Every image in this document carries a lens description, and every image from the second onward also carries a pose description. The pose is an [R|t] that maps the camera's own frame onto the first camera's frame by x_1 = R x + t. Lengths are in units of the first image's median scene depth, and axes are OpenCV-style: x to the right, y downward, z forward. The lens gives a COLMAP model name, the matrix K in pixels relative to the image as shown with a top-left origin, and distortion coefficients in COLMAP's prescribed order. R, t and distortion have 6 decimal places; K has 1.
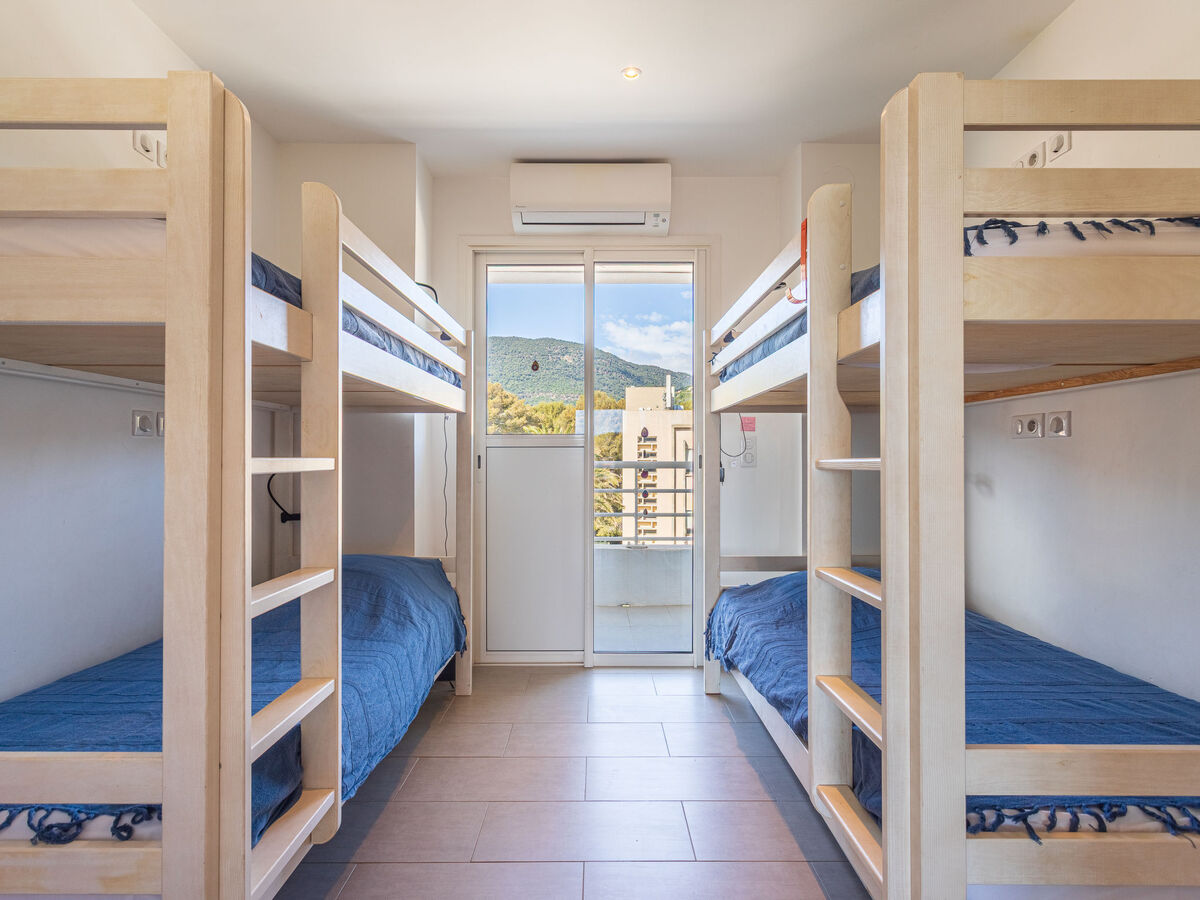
lens RADIAL K [[638.0, 0, 603.3], [0, 638.0, 450.3], [0, 0, 1]] dist [0.003833, 0.001454]
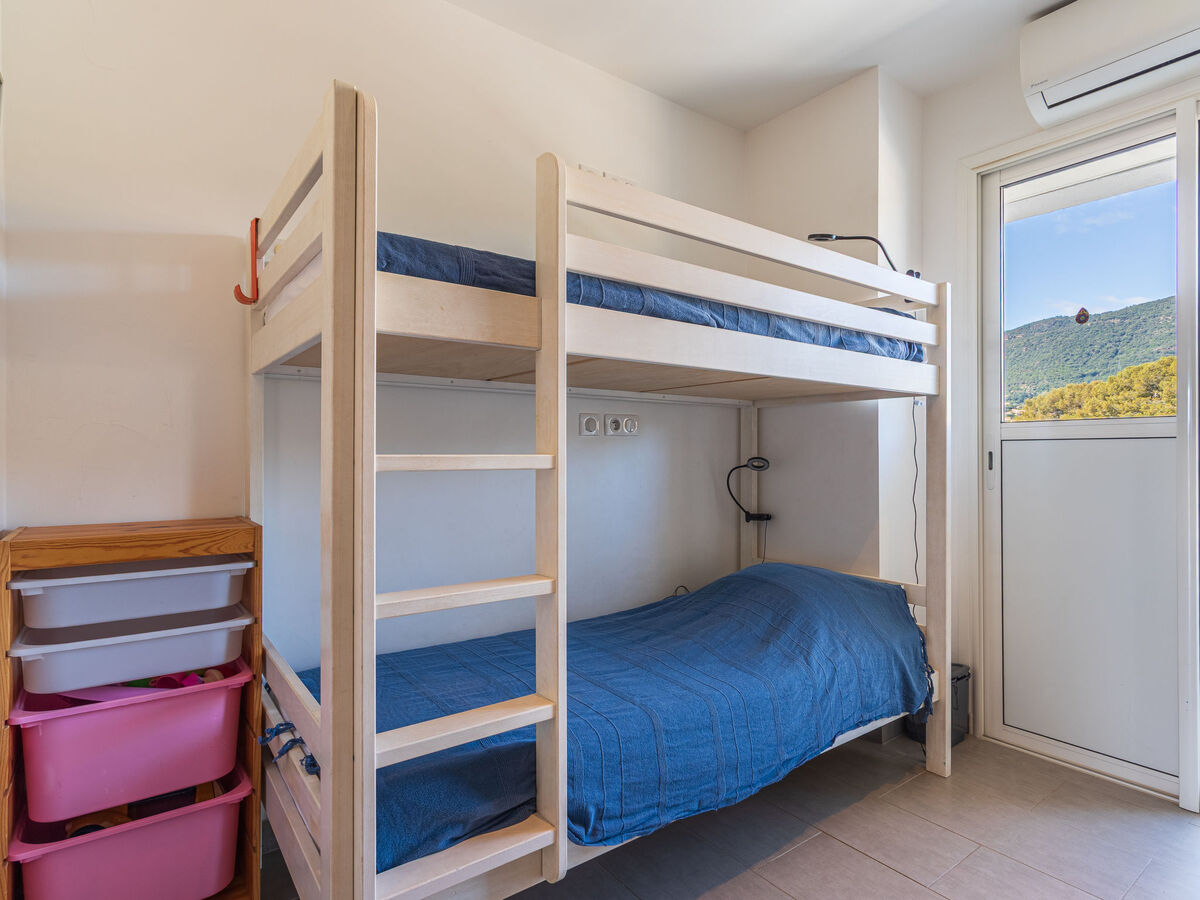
lens RADIAL K [[651.5, 0, 600.0], [0, 651.5, 450.0], [0, 0, 1]] dist [0.011182, 0.001077]
pose [[0.606314, -0.005523, -0.795206, 0.153205], [0.008312, 0.999965, -0.000607, 0.002854], [0.795182, -0.006241, 0.606339, 0.225722]]
